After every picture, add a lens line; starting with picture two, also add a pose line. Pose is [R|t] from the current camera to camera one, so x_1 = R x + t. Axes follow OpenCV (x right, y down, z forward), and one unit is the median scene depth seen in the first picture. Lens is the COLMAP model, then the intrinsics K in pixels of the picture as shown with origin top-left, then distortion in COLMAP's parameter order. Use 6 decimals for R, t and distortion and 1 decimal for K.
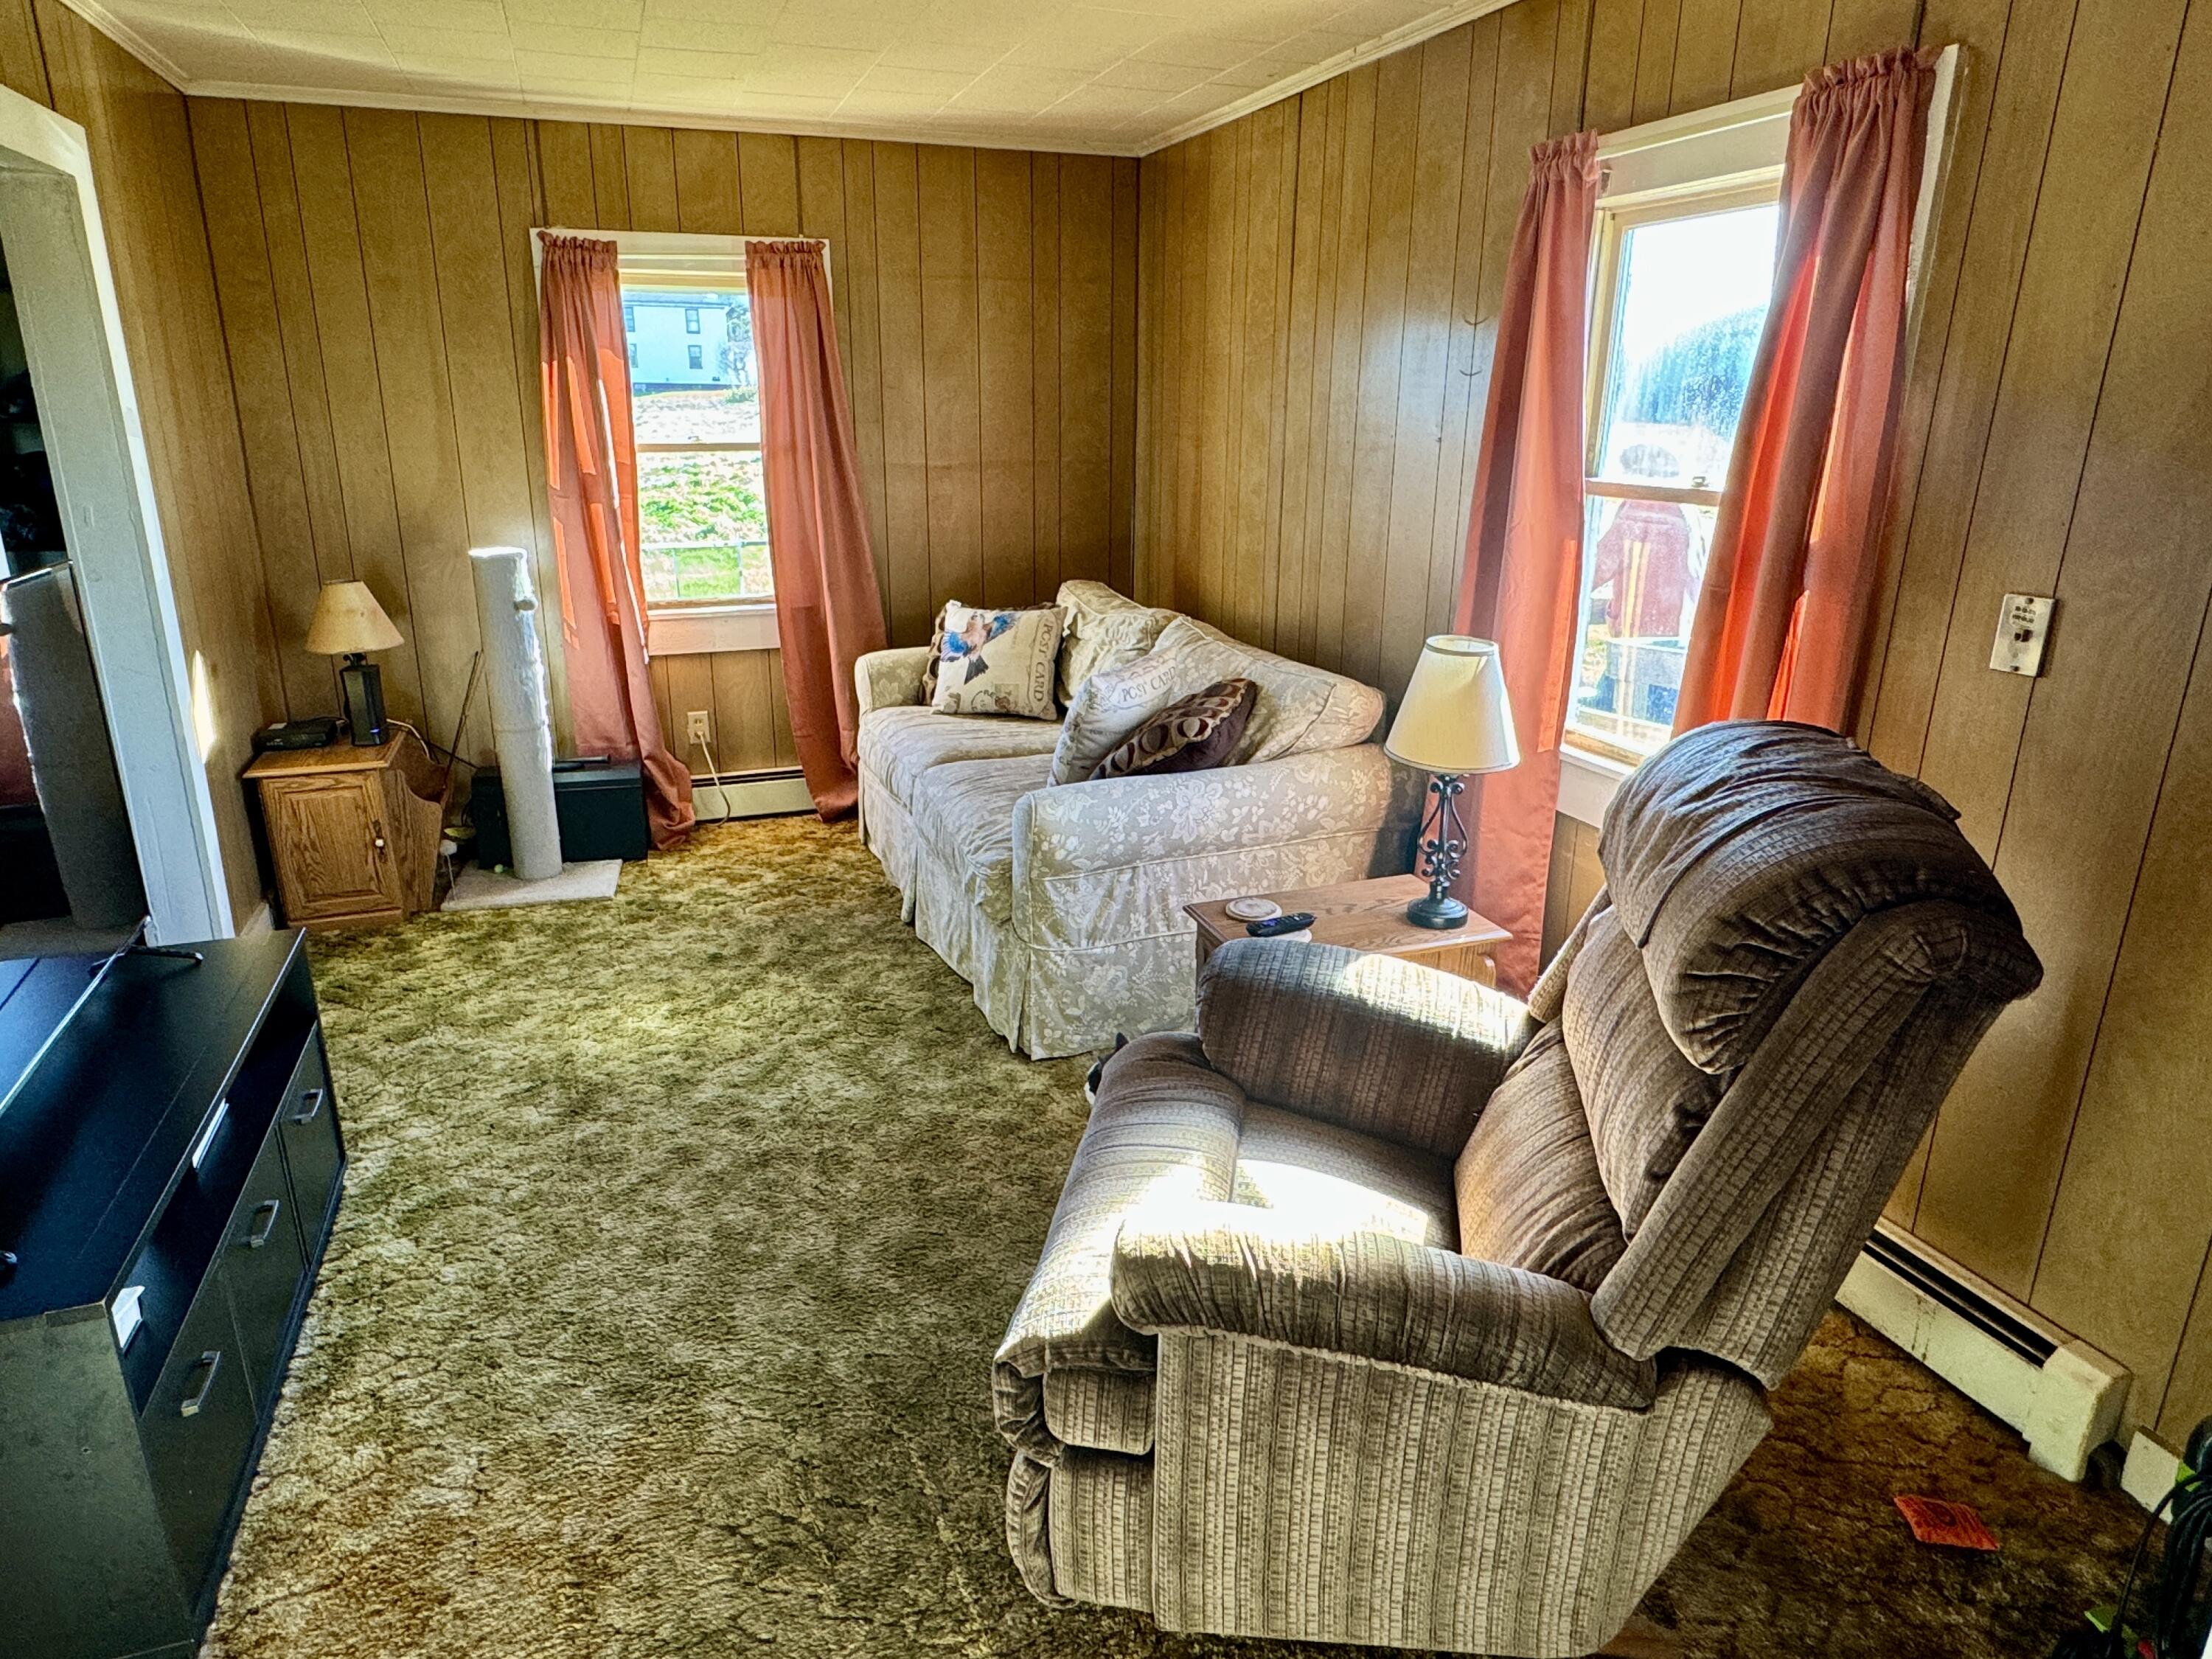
lens RADIAL K [[1356.4, 0, 1113.4], [0, 1356.4, 829.7], [0, 0, 1]] dist [-0.007873, 0.004737]
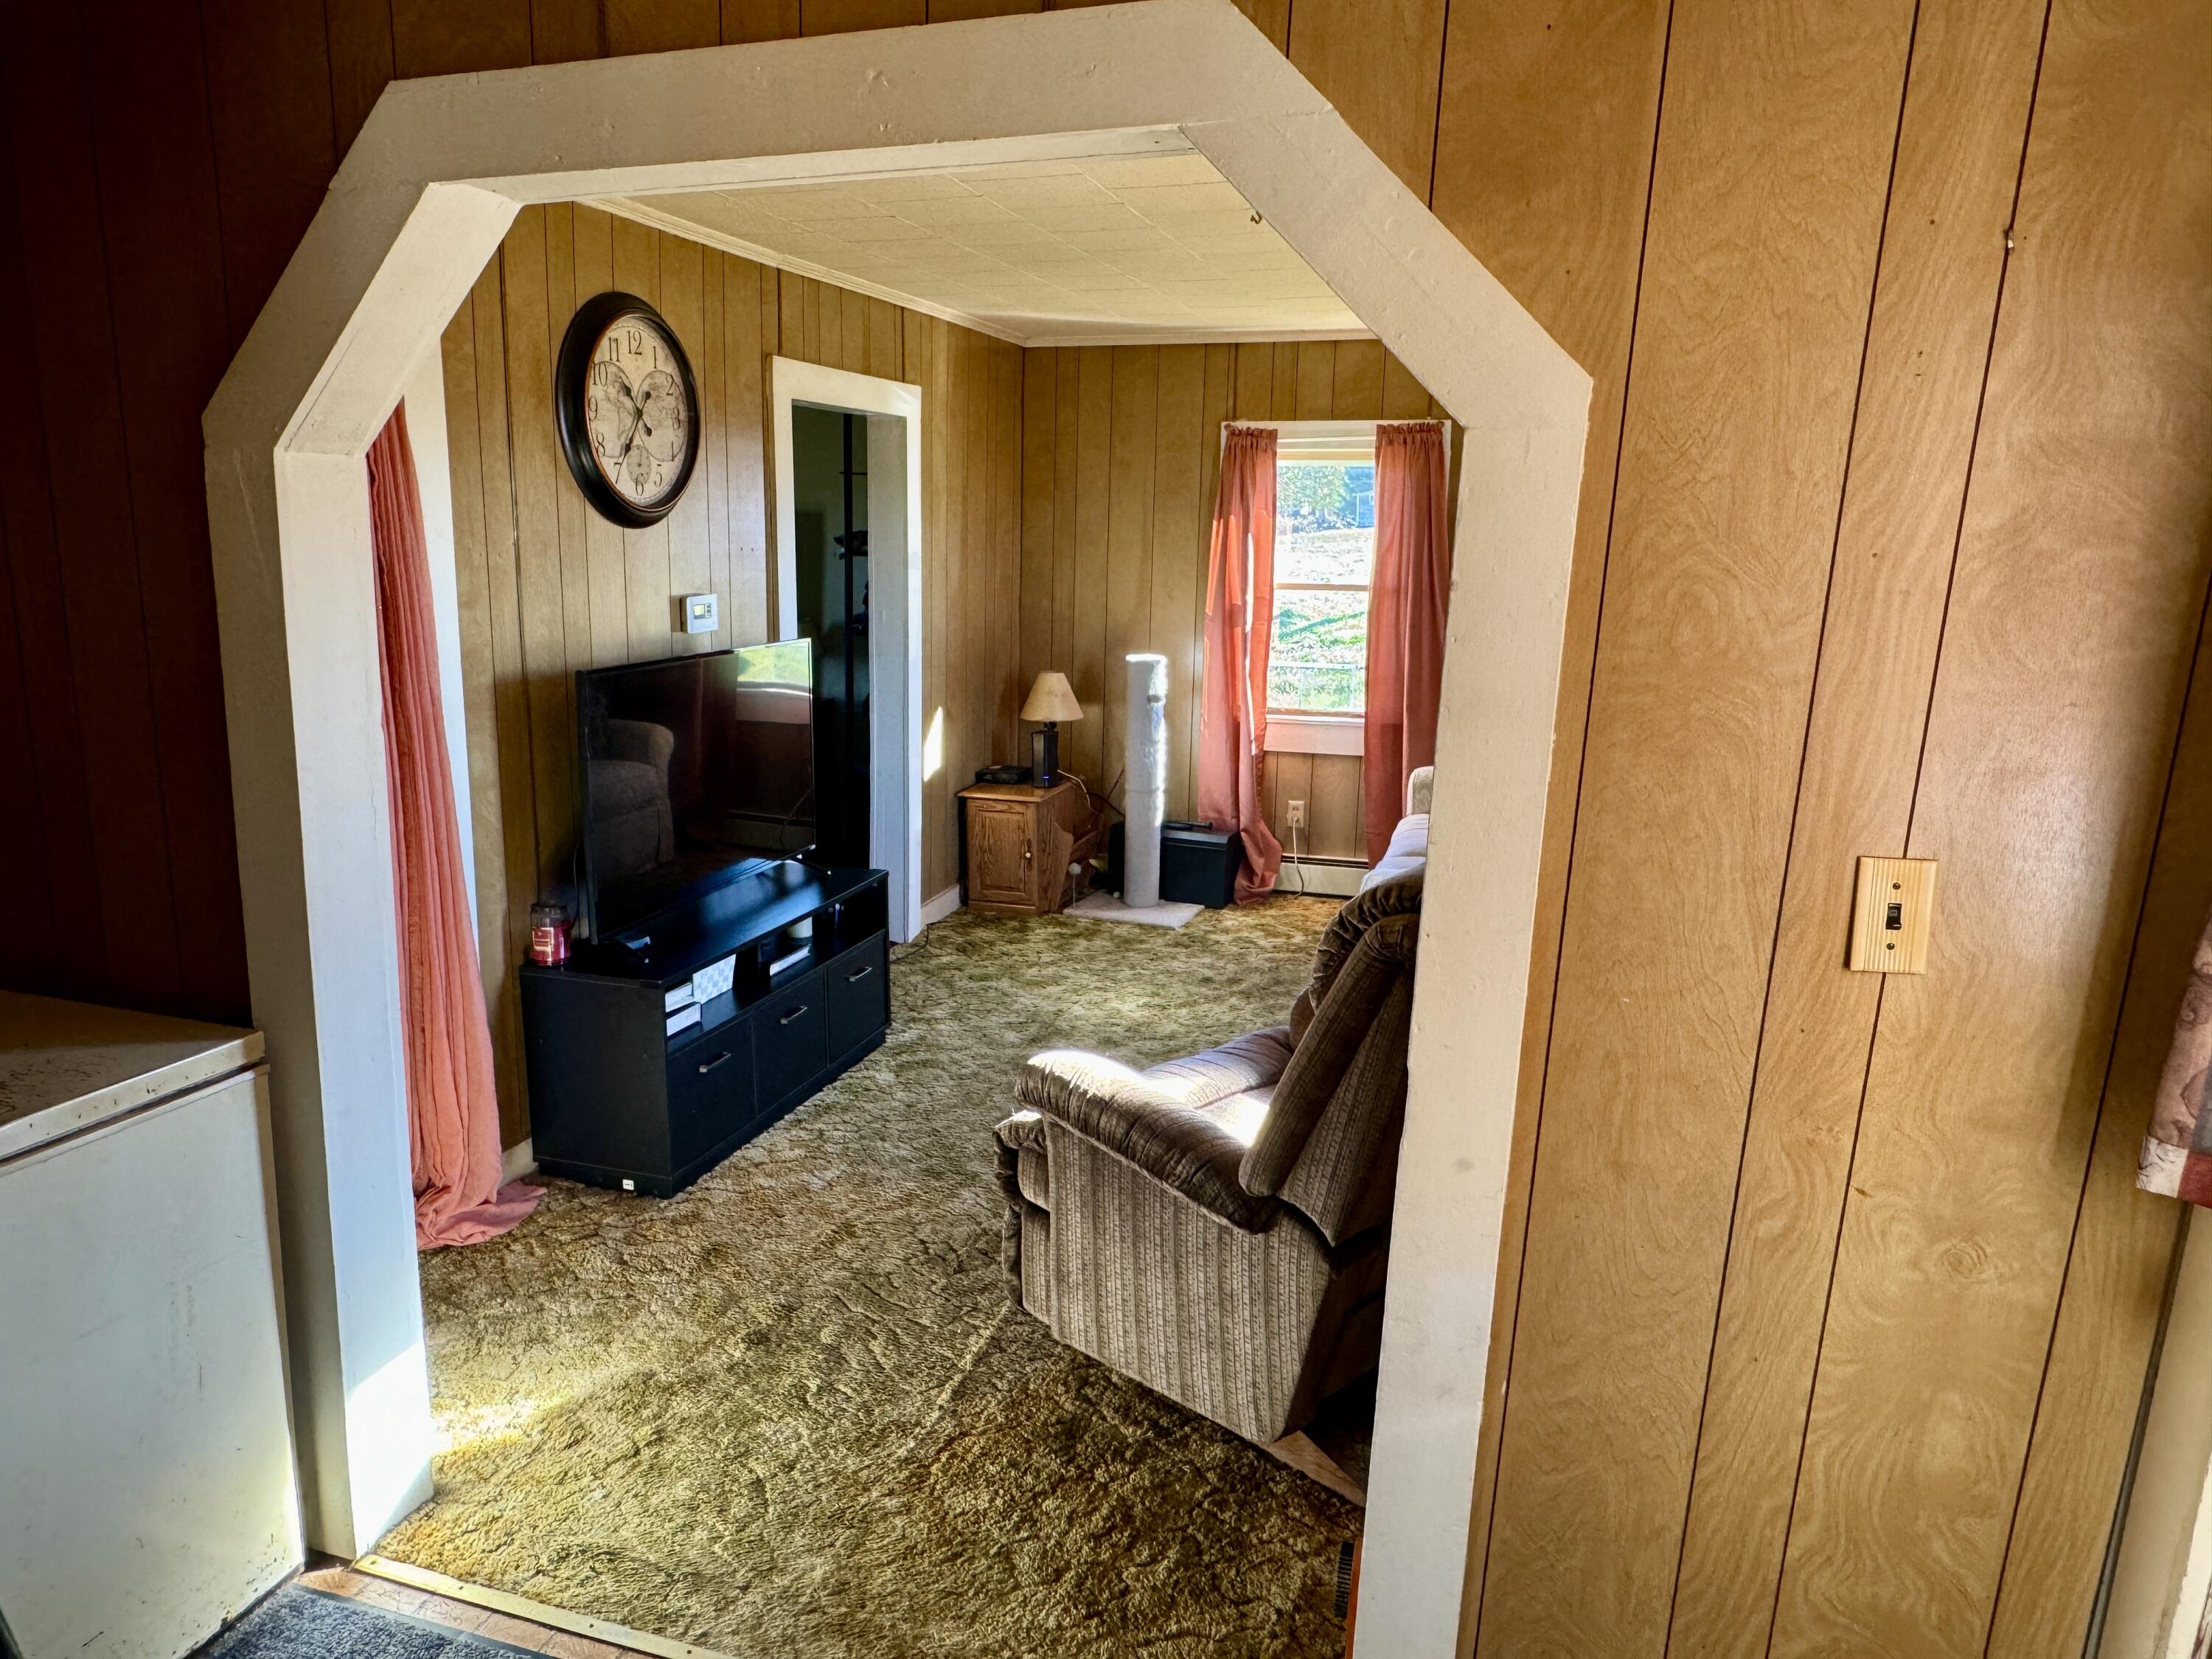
lens RADIAL K [[1402.1, 0, 1086.4], [0, 1402.1, 831.9], [0, 0, 1]] dist [-0.007957, 0.007526]
pose [[0.797185, 0.135757, -0.588274, 0.336071], [-0.193730, 0.980384, -0.036284, 0.025621], [0.571809, 0.142892, 0.807847, -0.131260]]
